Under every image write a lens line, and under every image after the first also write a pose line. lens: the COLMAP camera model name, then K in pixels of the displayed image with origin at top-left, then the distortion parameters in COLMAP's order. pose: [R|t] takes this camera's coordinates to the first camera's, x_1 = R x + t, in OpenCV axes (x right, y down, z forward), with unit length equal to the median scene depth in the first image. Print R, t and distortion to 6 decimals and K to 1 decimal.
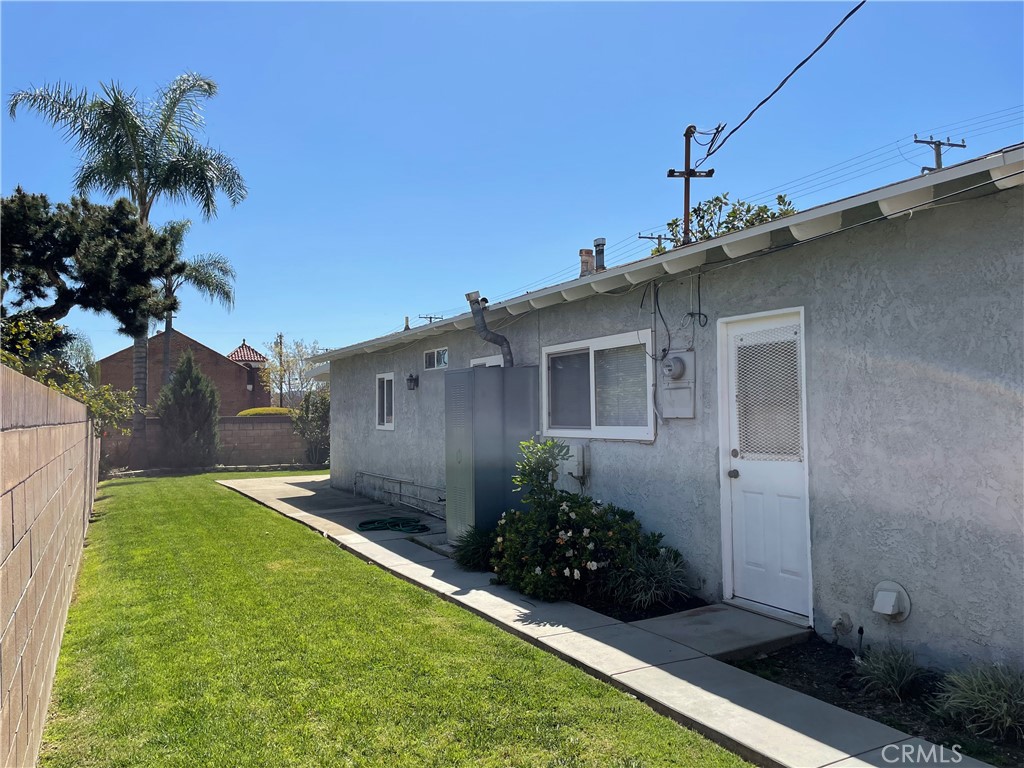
lens RADIAL K [[768.3, 0, 504.0], [0, 768.3, 385.9], [0, 0, 1]] dist [0.099742, -0.126339]
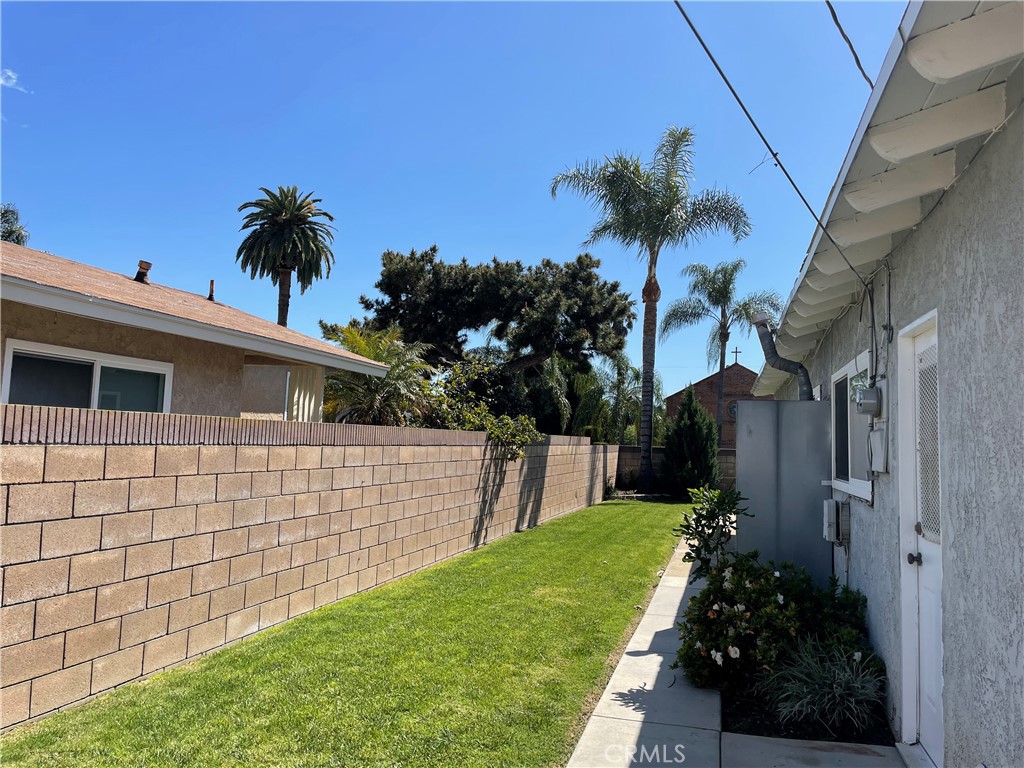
lens RADIAL K [[768.3, 0, 504.0], [0, 768.3, 385.9], [0, 0, 1]] dist [0.099742, -0.126339]
pose [[0.728526, -0.015826, -0.684836, 0.218926], [-0.012765, 0.999246, -0.036671, -0.003152], [0.684900, 0.035458, 0.727774, 0.110571]]
